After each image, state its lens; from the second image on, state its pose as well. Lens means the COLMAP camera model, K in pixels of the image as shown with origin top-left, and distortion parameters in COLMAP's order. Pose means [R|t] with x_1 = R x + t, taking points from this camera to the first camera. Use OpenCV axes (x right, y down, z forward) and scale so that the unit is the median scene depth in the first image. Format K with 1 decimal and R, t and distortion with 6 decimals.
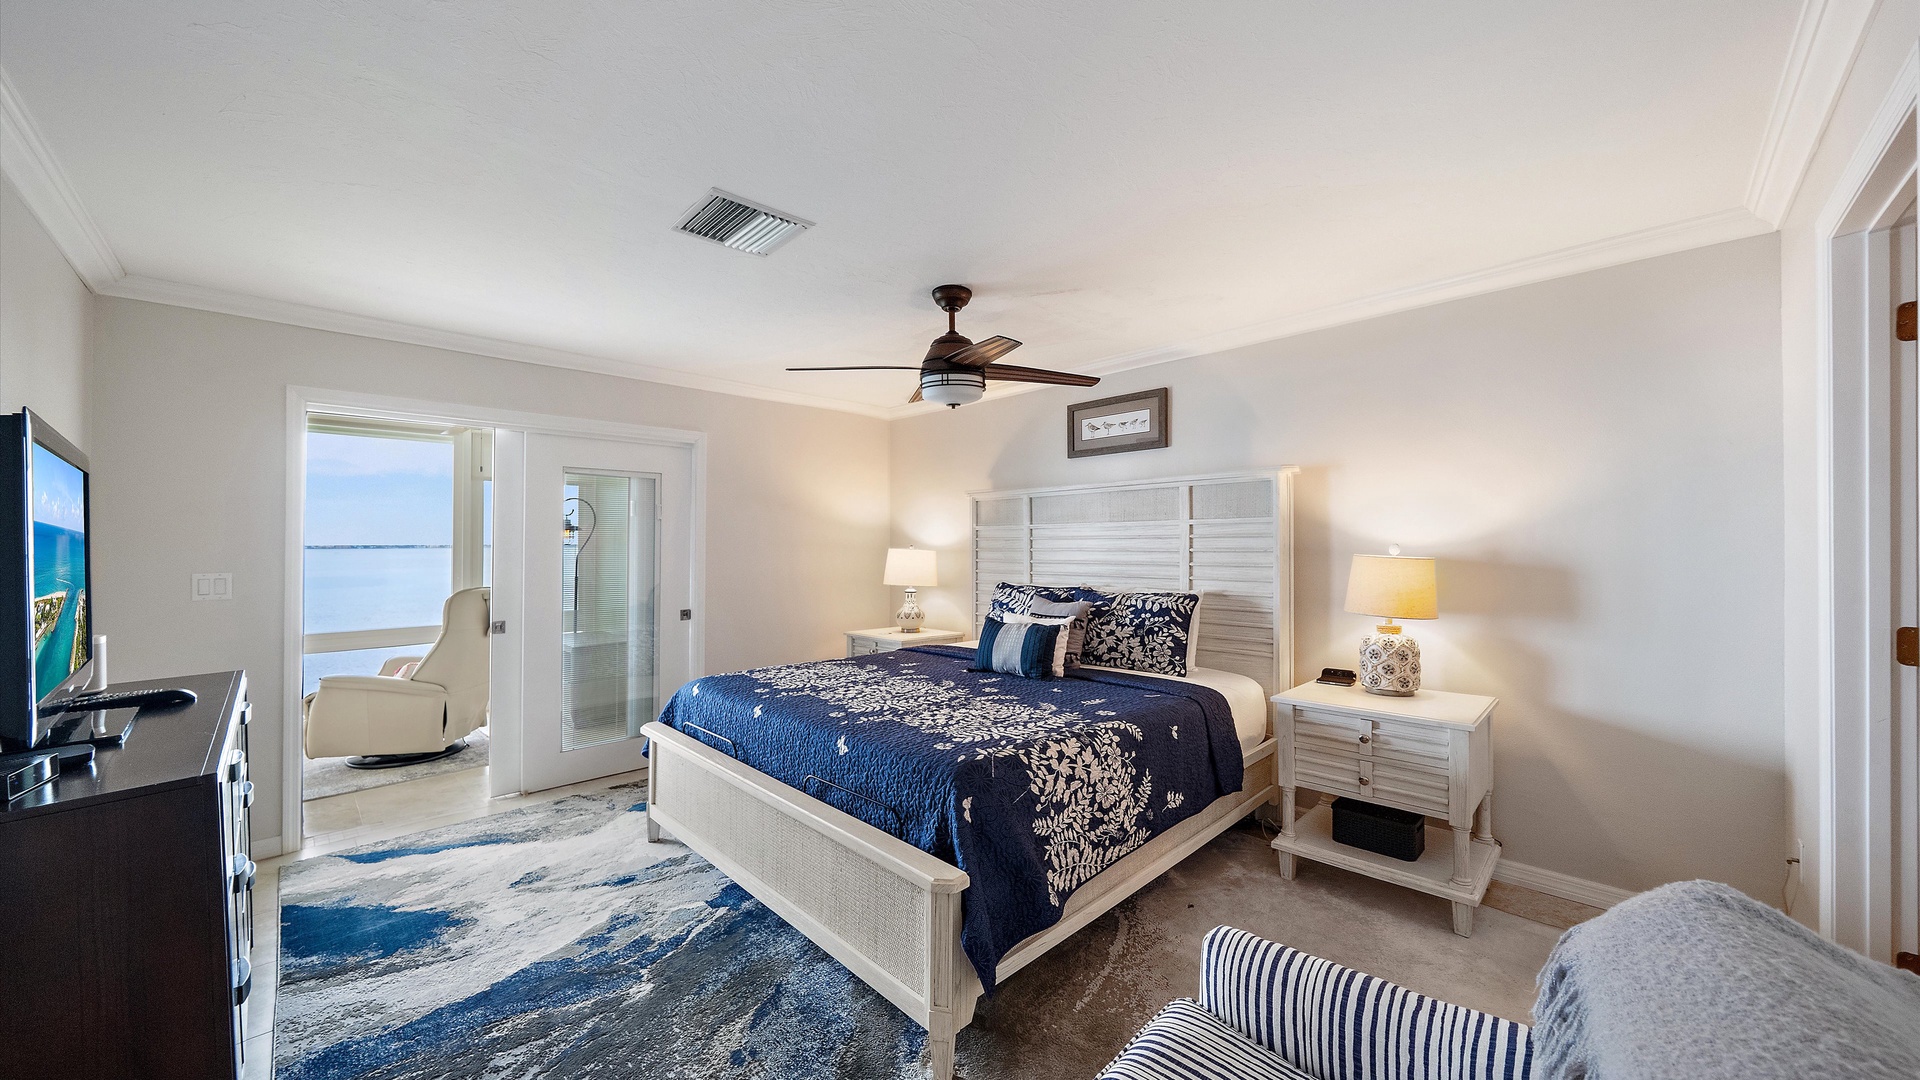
lens RADIAL K [[678.8, 0, 957.5], [0, 678.8, 534.1], [0, 0, 1]] dist [-0.001226, -0.000053]
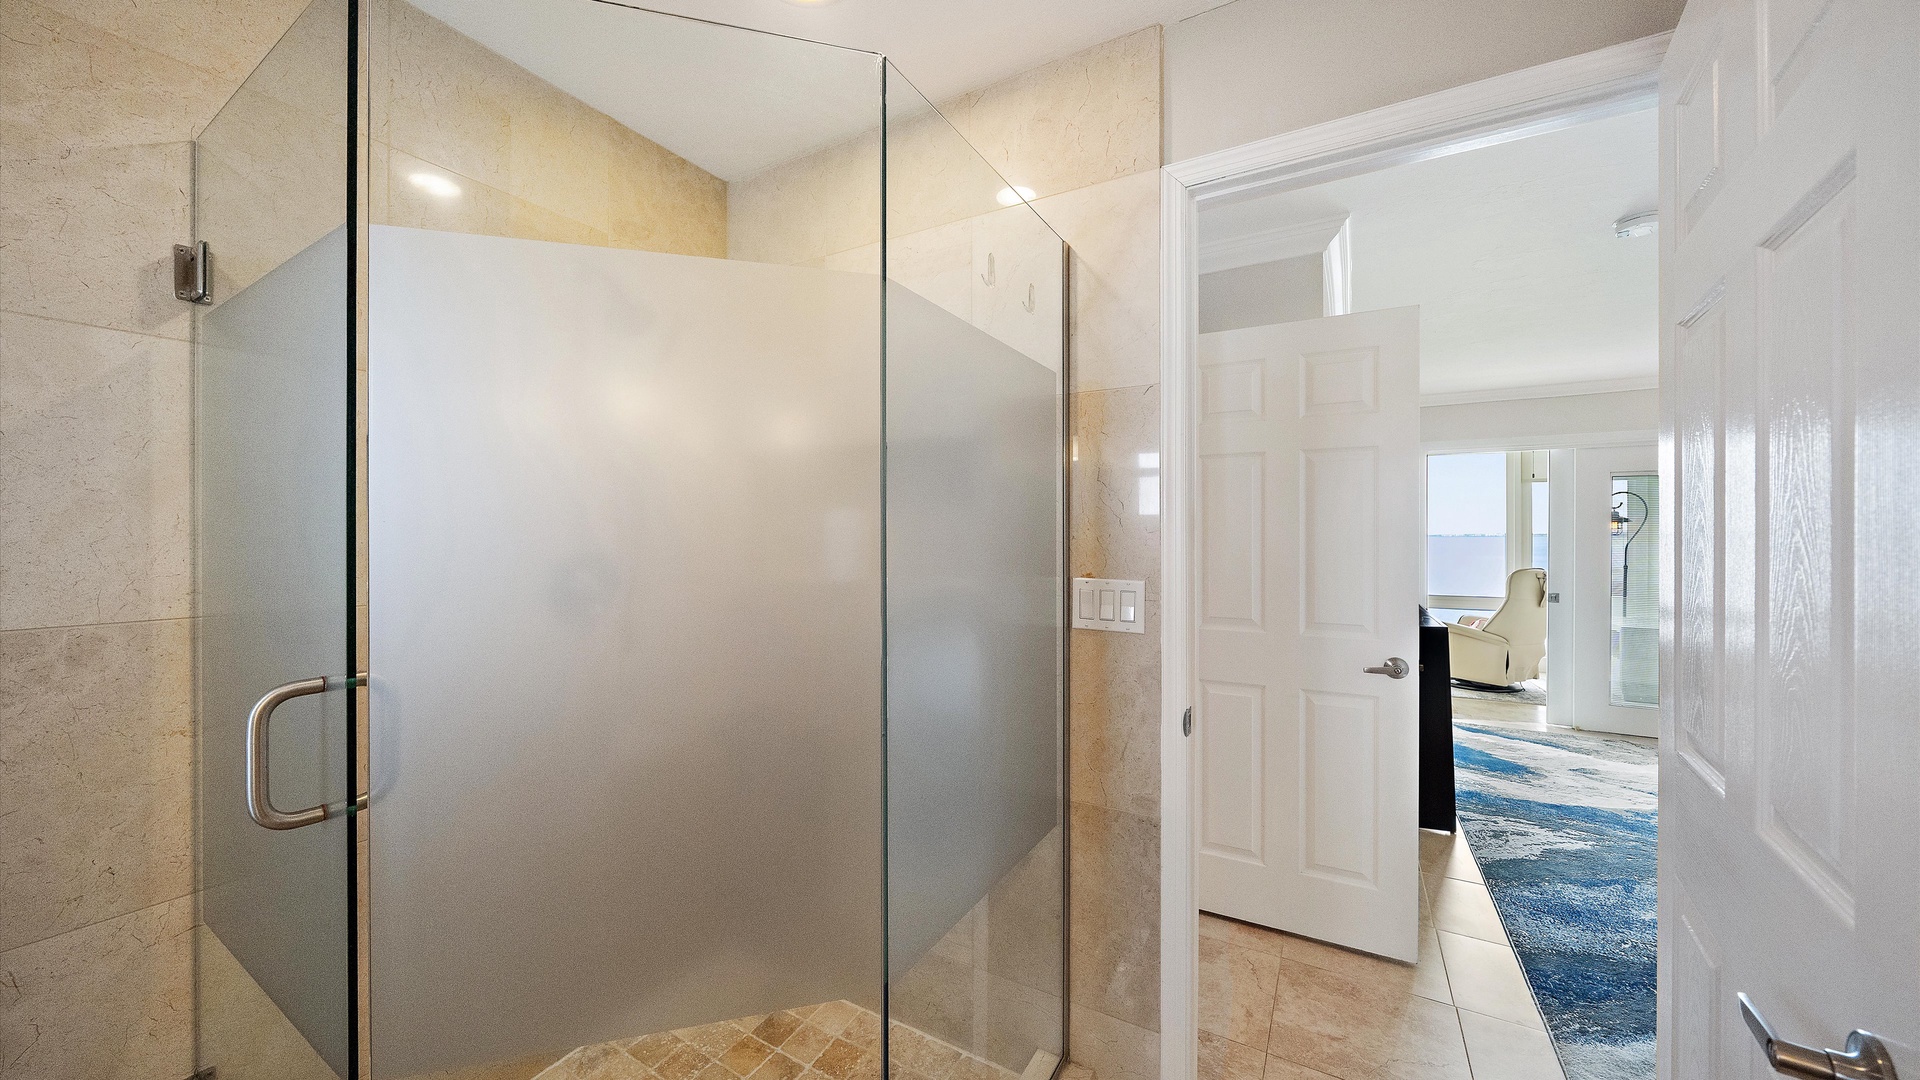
lens RADIAL K [[674.6, 0, 975.2], [0, 674.6, 536.6], [0, 0, 1]] dist [-0.001795, -0.000095]
pose [[0.285501, 0.004728, -0.958367, 0.333839], [0.011694, 0.999896, 0.008417, -0.008006], [0.958307, -0.013610, 0.285416, -0.583177]]
